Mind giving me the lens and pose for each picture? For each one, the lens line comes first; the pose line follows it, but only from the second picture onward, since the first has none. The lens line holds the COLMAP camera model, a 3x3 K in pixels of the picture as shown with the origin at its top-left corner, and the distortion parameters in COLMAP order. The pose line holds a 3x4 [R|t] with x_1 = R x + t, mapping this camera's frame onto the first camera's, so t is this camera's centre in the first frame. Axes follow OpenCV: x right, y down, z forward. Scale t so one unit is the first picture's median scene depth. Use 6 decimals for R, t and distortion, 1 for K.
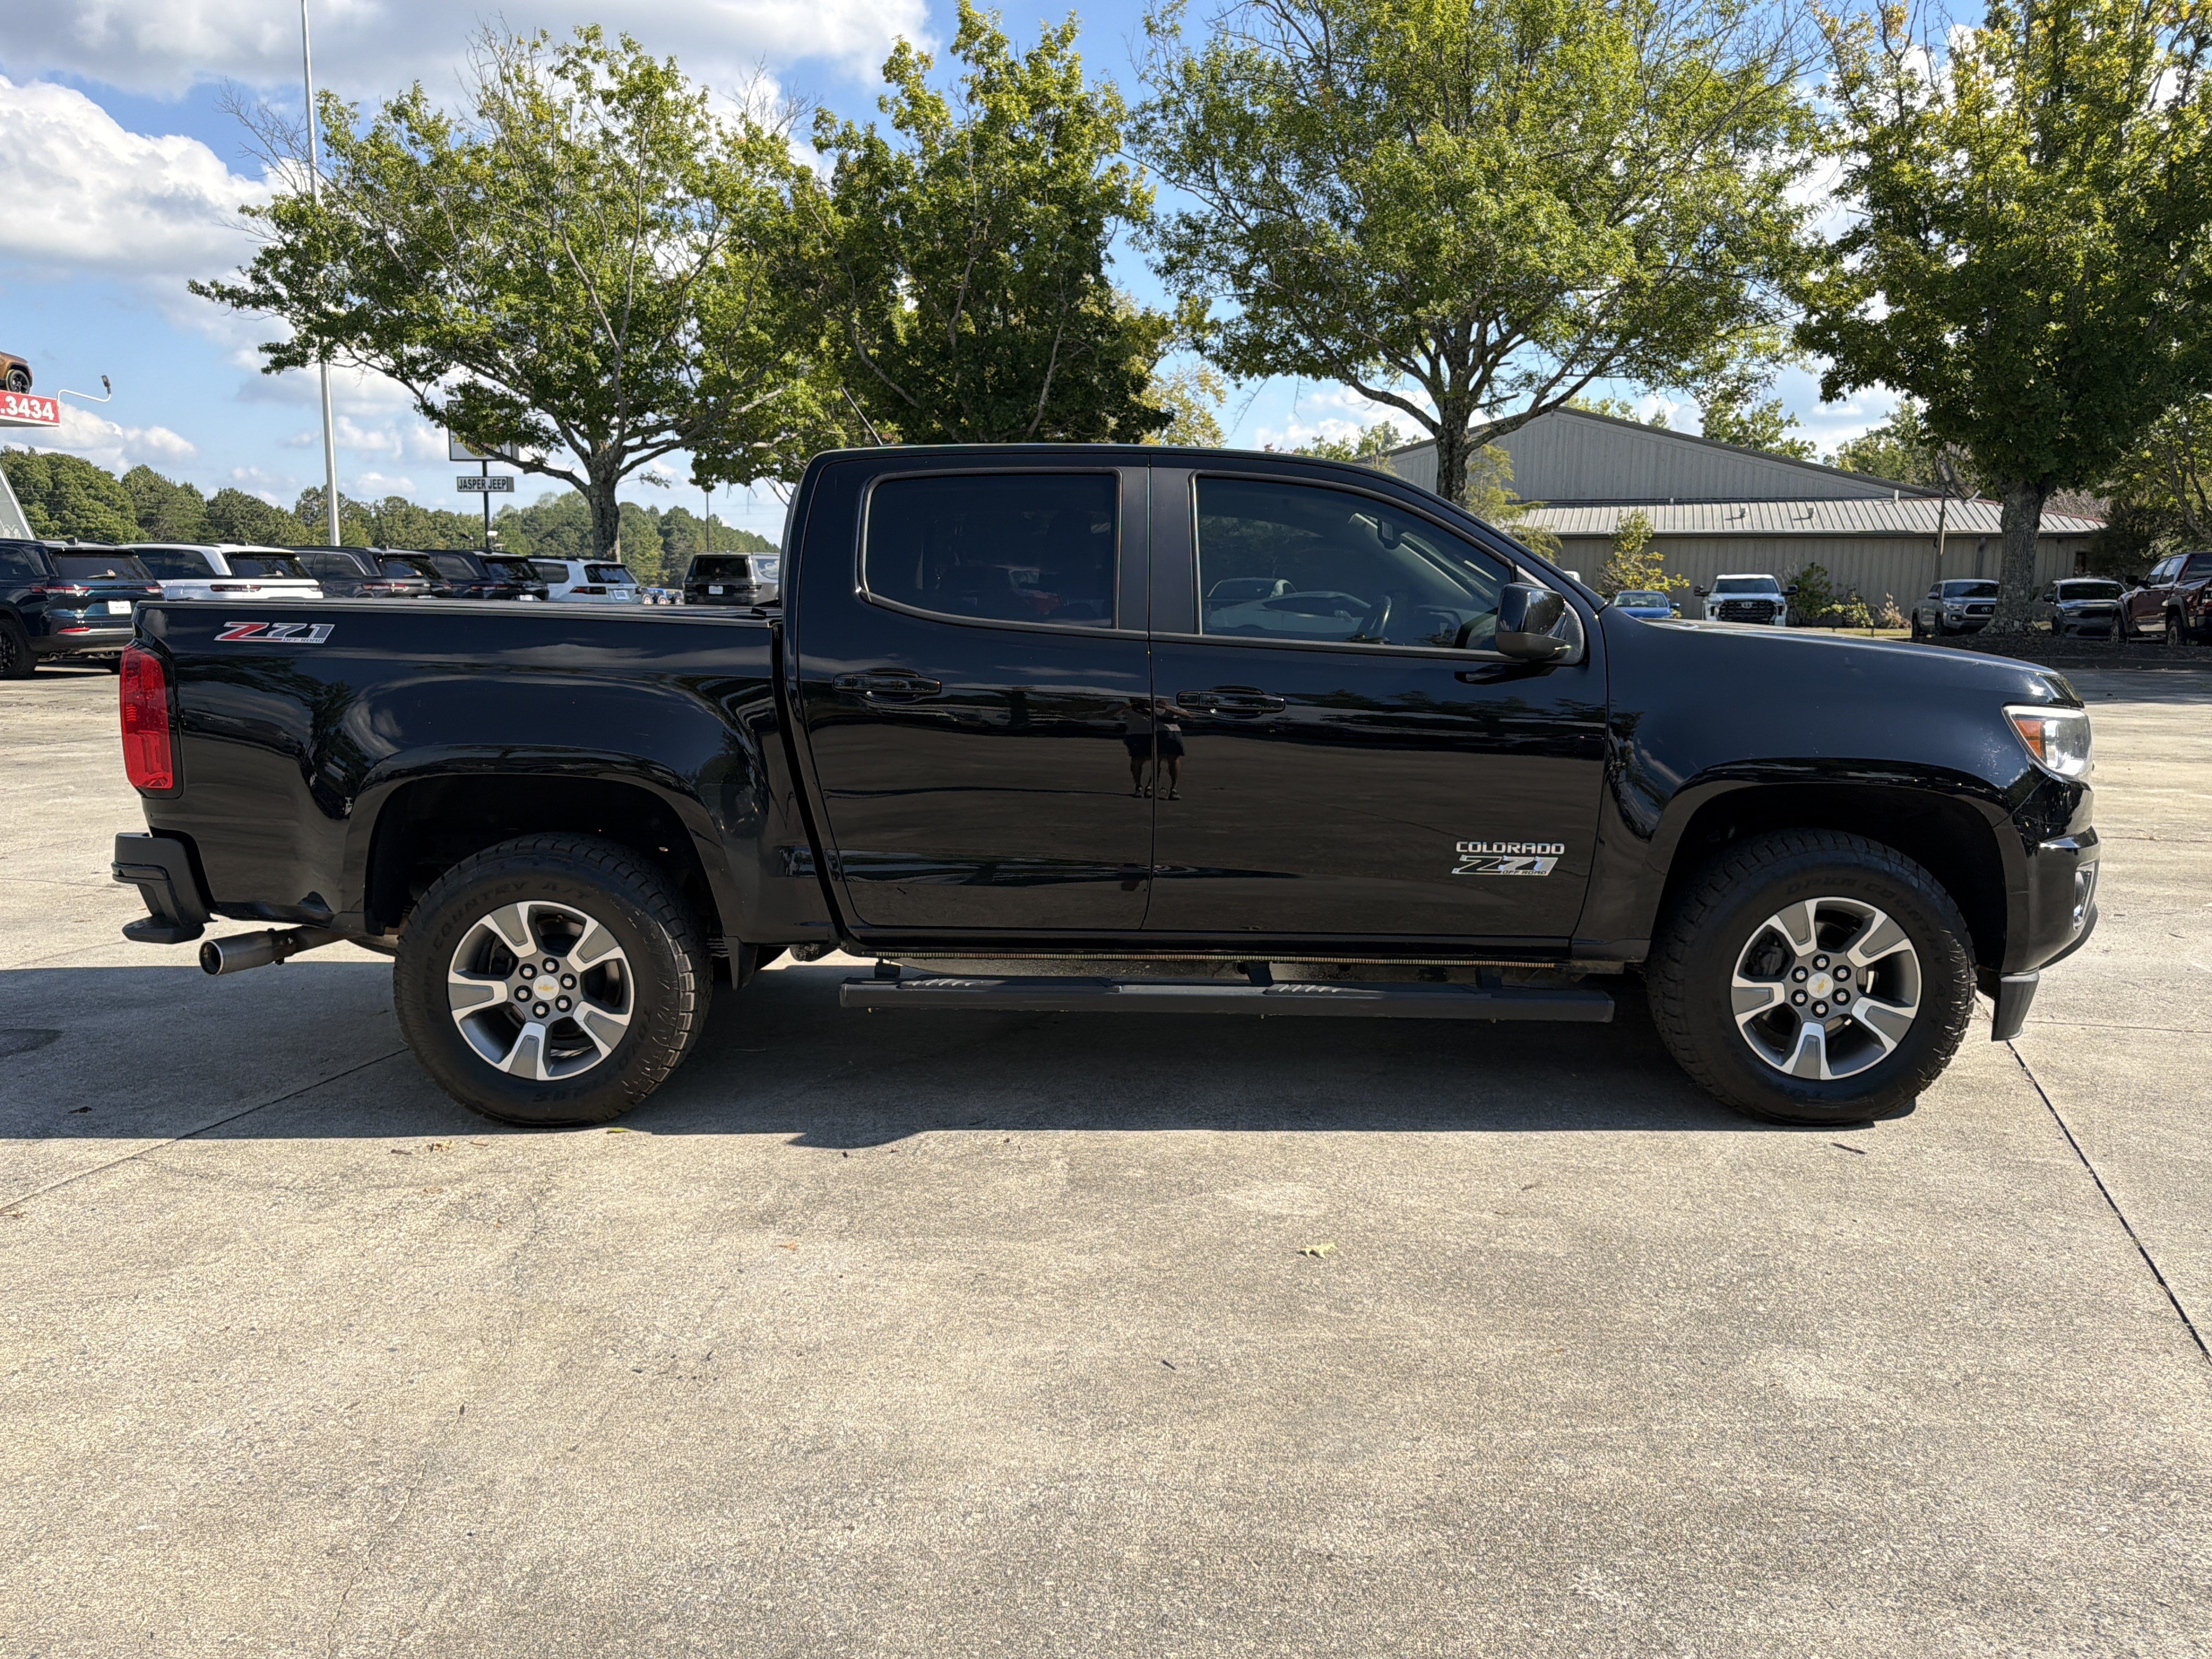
lens RADIAL K [[1646.3, 0, 1106.0], [0, 1646.3, 829.5], [0, 0, 1]] dist [0.076222, -0.121608]
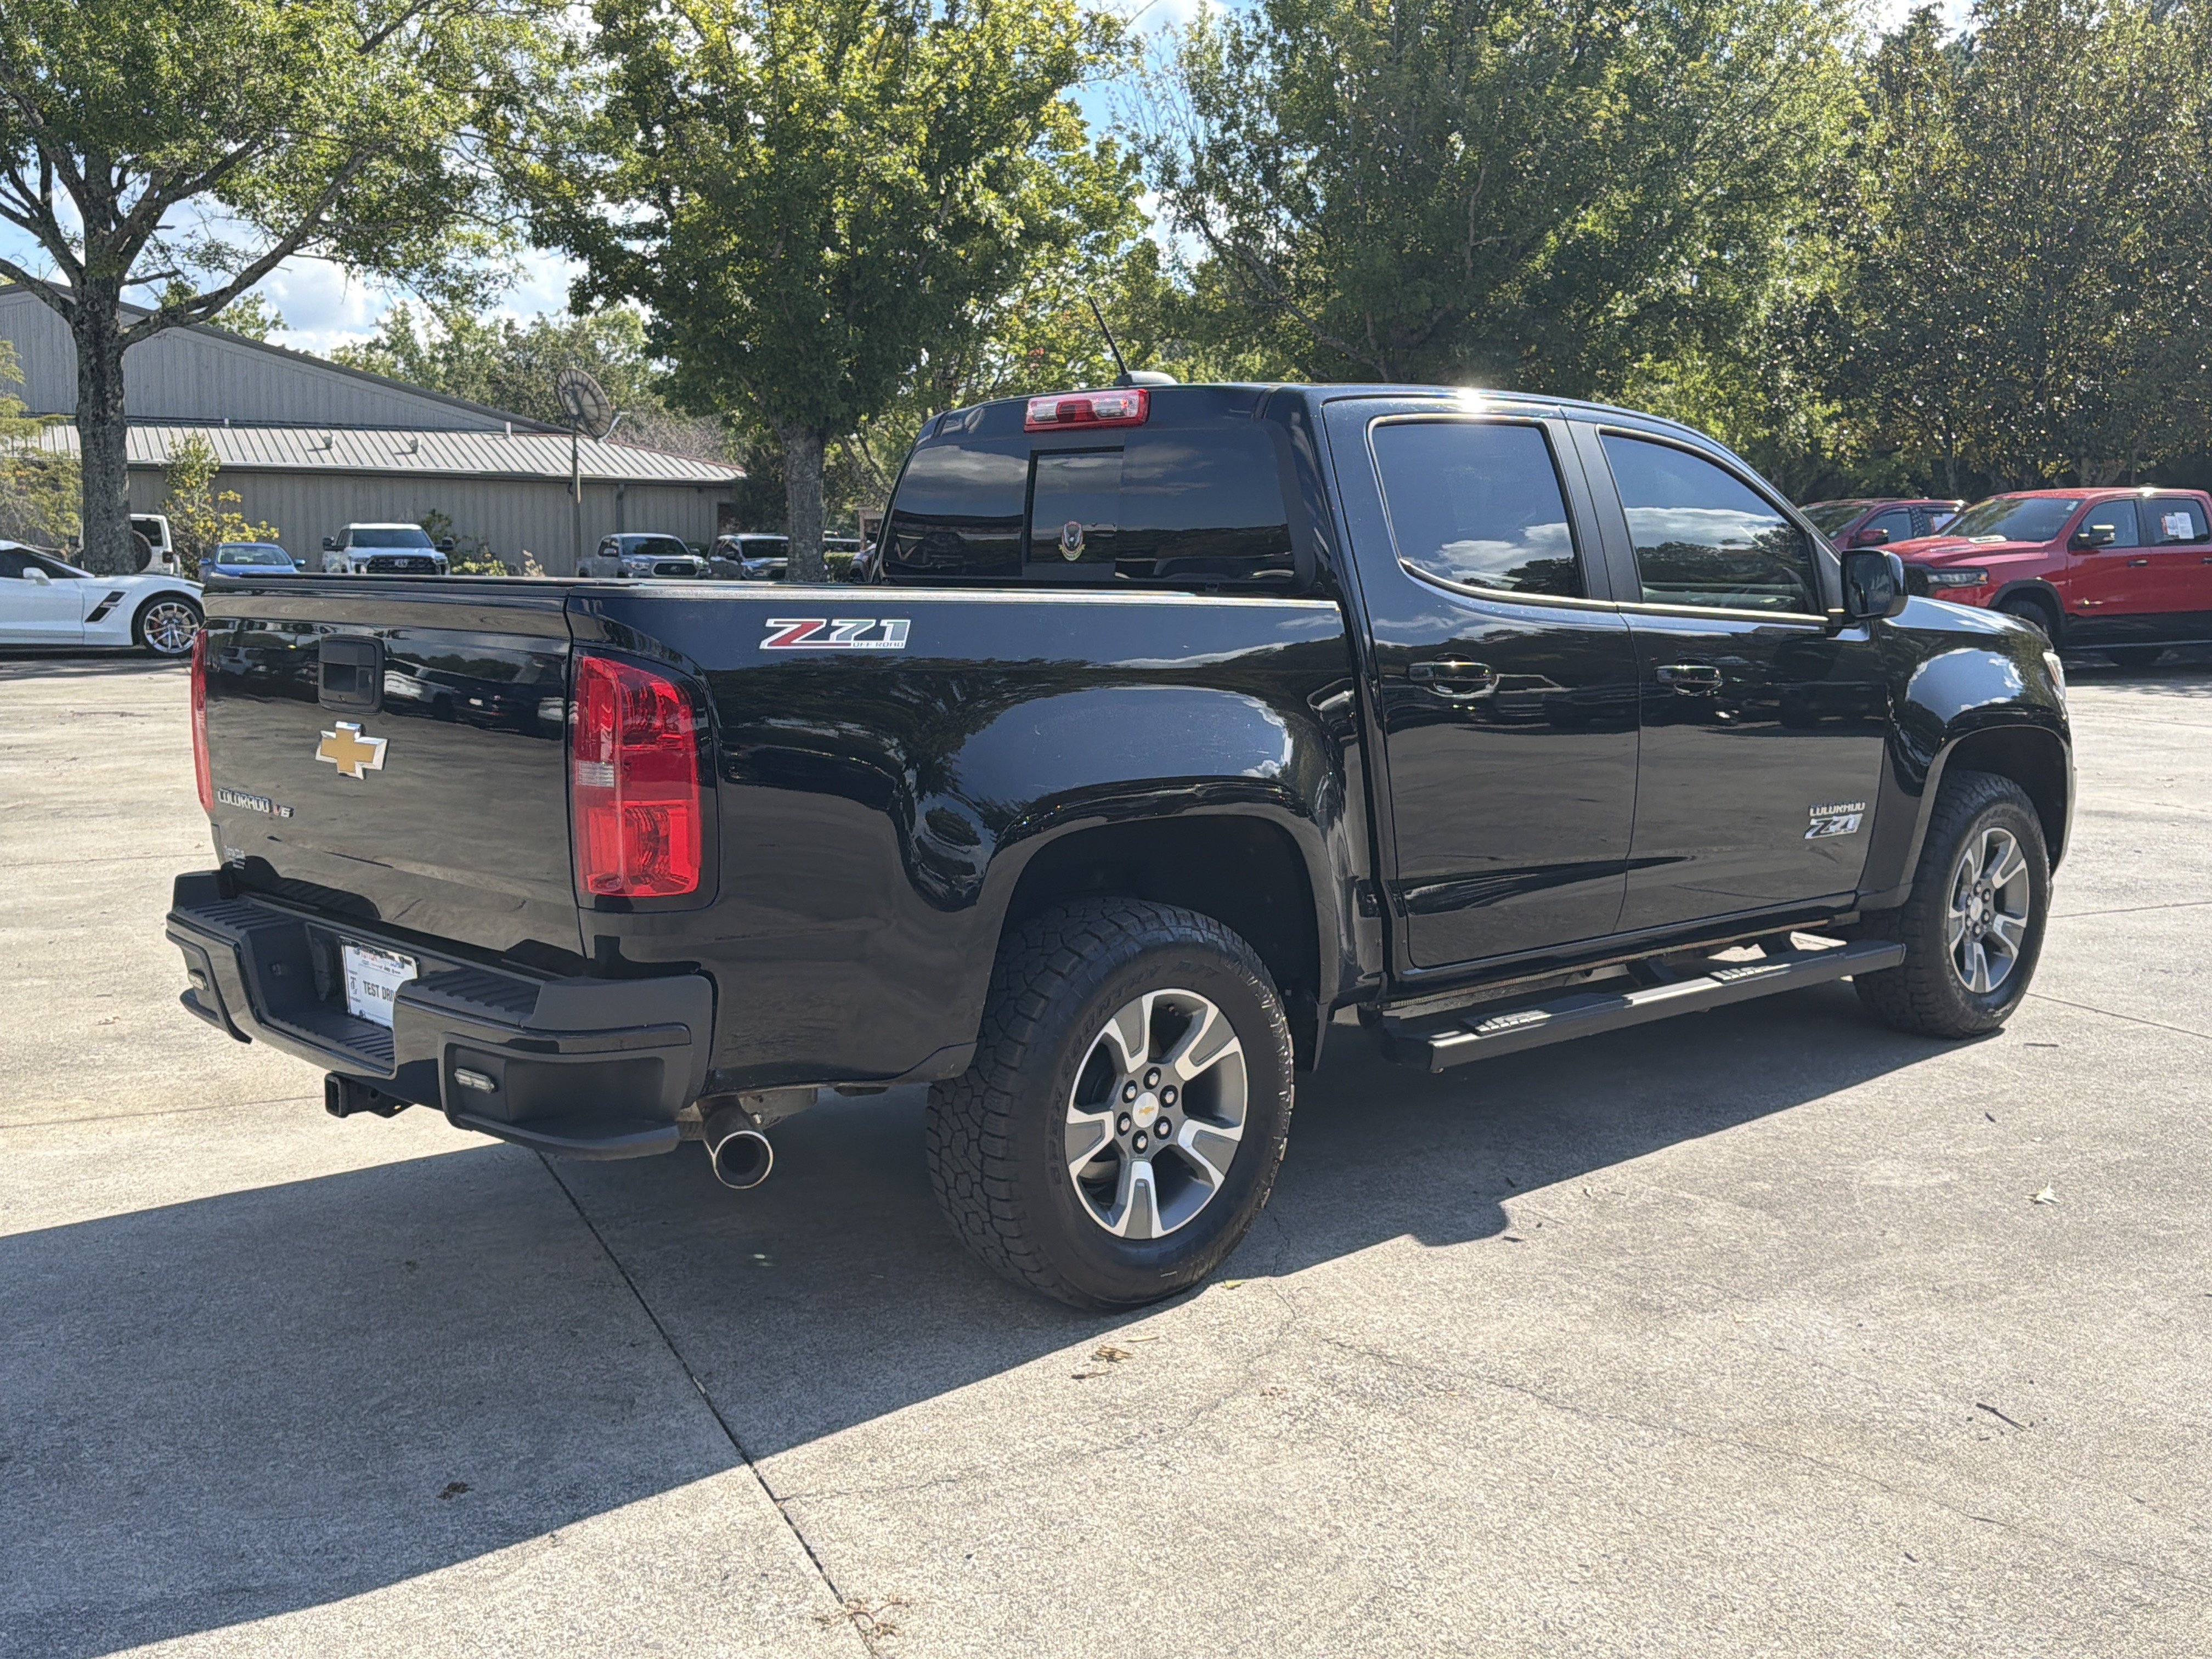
lens RADIAL K [[2176.9, 0, 1106.0], [0, 2176.9, 829.5], [0, 0, 1]] dist [0.128774, -0.260041]
pose [[0.718729, -0.088275, 0.689664, -0.099746], [0.097340, 0.994914, 0.025905, -0.005364], [-0.688443, 0.048513, 0.723666, 0.031335]]
